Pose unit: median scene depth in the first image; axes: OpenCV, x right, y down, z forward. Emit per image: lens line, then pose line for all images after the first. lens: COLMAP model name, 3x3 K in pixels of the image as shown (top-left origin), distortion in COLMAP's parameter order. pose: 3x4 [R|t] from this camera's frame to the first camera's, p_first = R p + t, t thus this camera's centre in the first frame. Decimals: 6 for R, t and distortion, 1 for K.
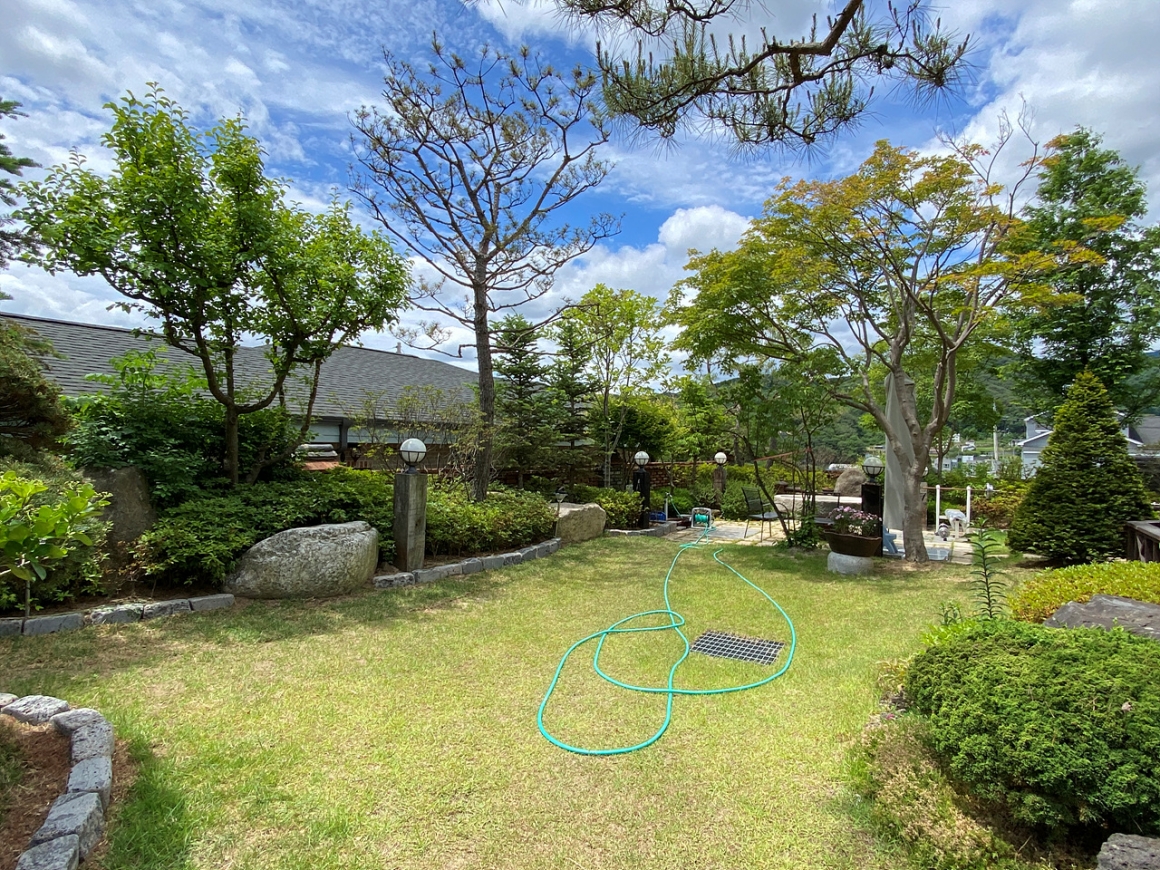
lens RADIAL K [[637.8, 0, 580.7], [0, 637.8, 428.9], [0, 0, 1]] dist [0.014791, -0.019451]
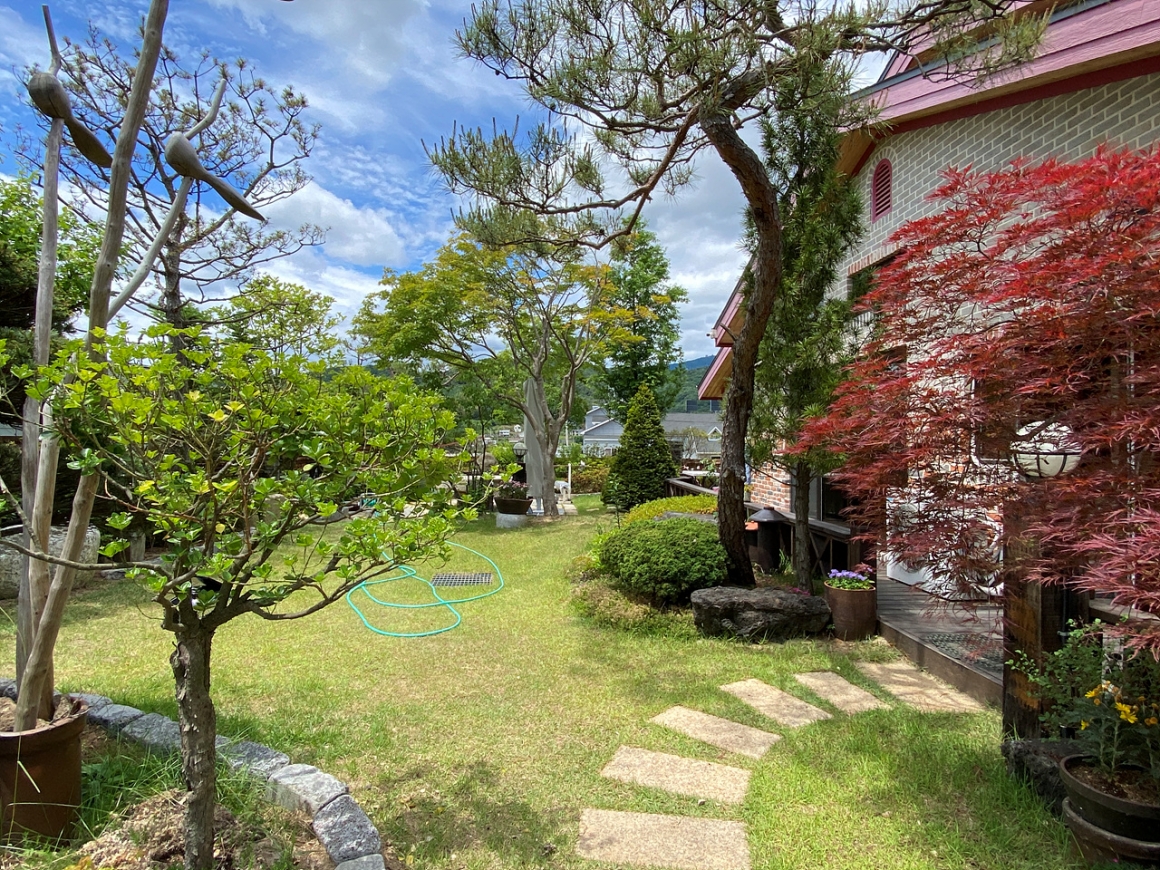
lens RADIAL K [[618.8, 0, 581.8], [0, 618.8, 429.7], [0, 0, 1]] dist [0.065613, -0.054997]
pose [[0.822416, -0.005768, 0.568858, -0.244968], [-0.002530, 0.999902, 0.013796, -0.001770], [-0.568882, -0.012785, 0.822320, -0.200405]]
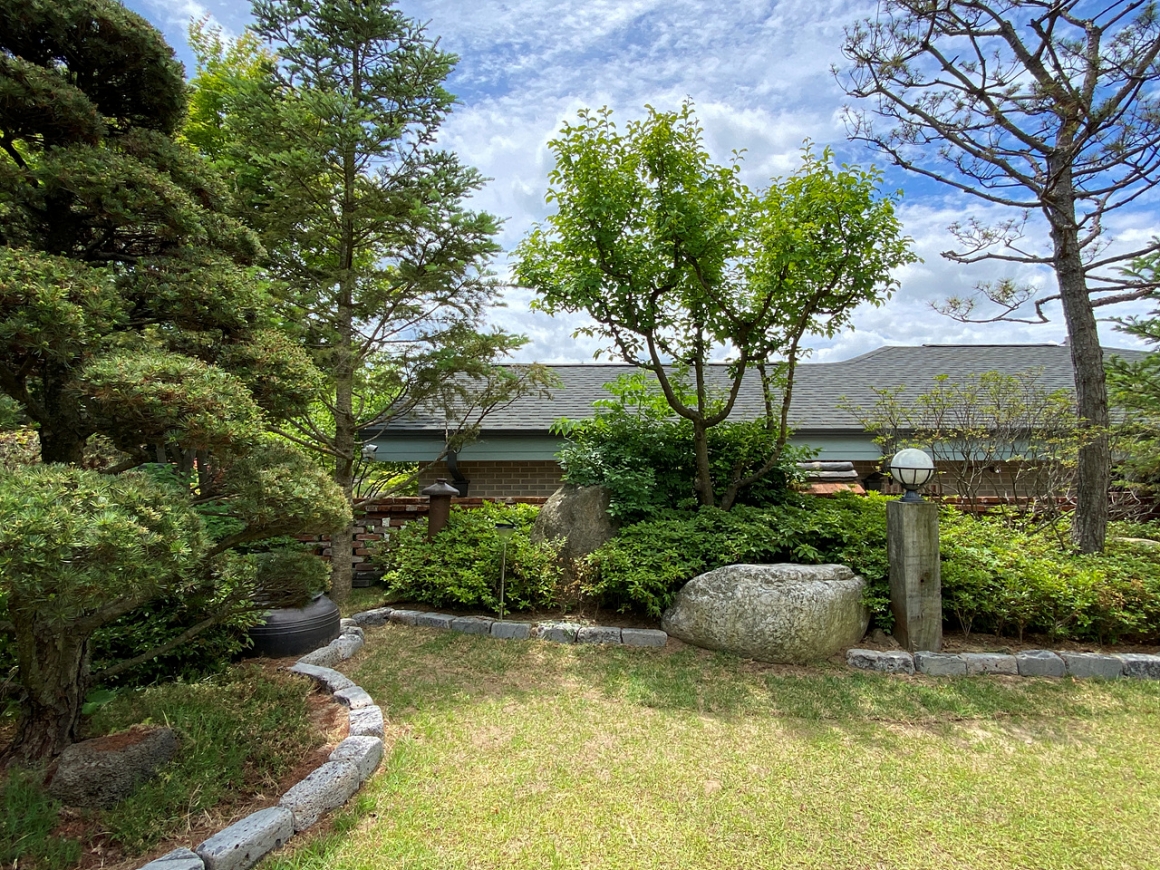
lens RADIAL K [[618.8, 0, 581.8], [0, 618.8, 429.7], [0, 0, 1]] dist [0.065613, -0.054997]
pose [[0.559155, -0.064153, -0.826577, 0.087289], [0.030527, 0.997919, -0.056801, 0.021577], [0.828501, 0.006528, 0.559950, 0.340776]]
